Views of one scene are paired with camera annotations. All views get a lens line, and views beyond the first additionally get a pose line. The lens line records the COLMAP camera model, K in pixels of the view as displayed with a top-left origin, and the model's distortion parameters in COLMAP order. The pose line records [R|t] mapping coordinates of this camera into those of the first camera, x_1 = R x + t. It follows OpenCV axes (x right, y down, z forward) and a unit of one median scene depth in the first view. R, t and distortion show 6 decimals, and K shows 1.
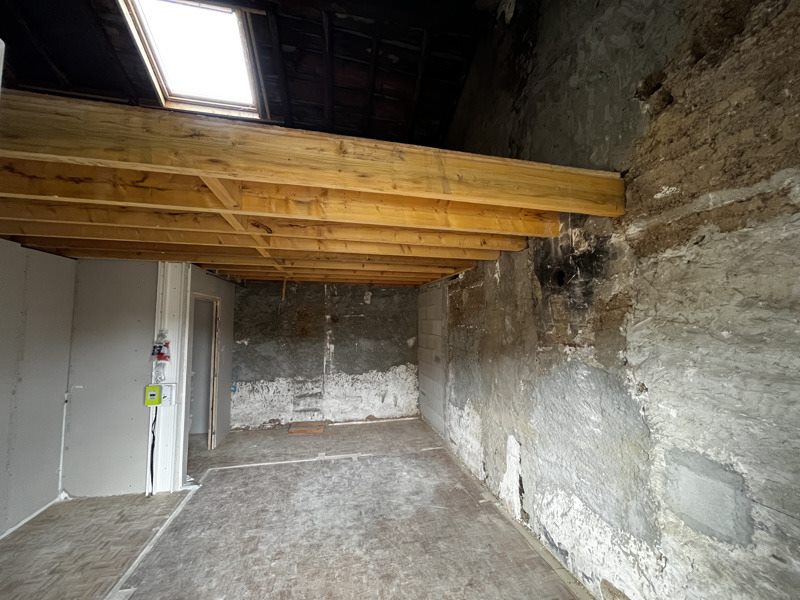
lens RADIAL K [[321.4, 0, 400.8], [0, 321.4, 298.8], [0, 0, 1]] dist [-0.002312, -0.000306]
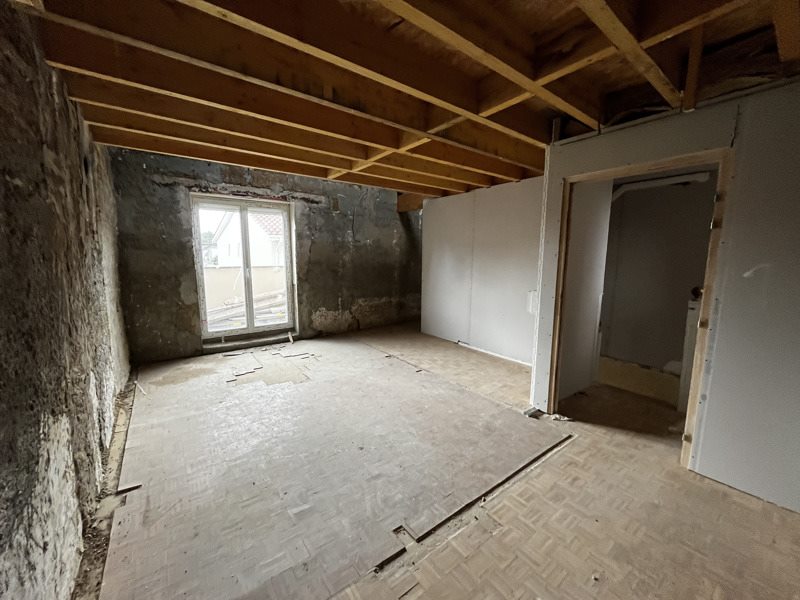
lens RADIAL K [[321.4, 0, 401.3], [0, 321.4, 297.6], [0, 0, 1]] dist [-0.002312, -0.000306]
pose [[-0.915932, 0.043220, -0.398998, 0.013733], [0.014952, 0.997169, 0.073693, 0.225915], [0.401054, 0.061532, -0.913986, 1.840097]]
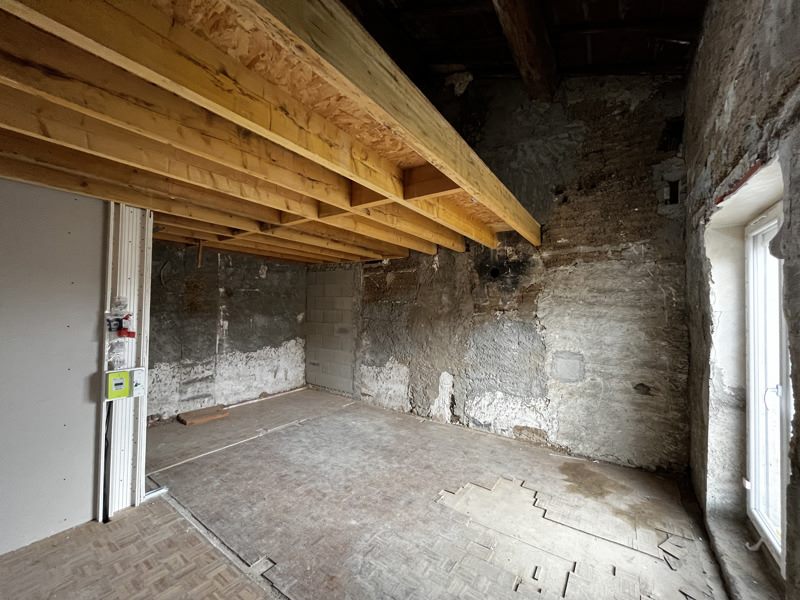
lens RADIAL K [[321.4, 0, 398.3], [0, 321.4, 298.9], [0, 0, 1]] dist [-0.002312, -0.000306]
pose [[0.739855, 0.024810, 0.672309, -0.843200], [-0.060989, 0.997678, 0.030299, 0.044446], [-0.669996, -0.063420, 0.739650, 0.035559]]
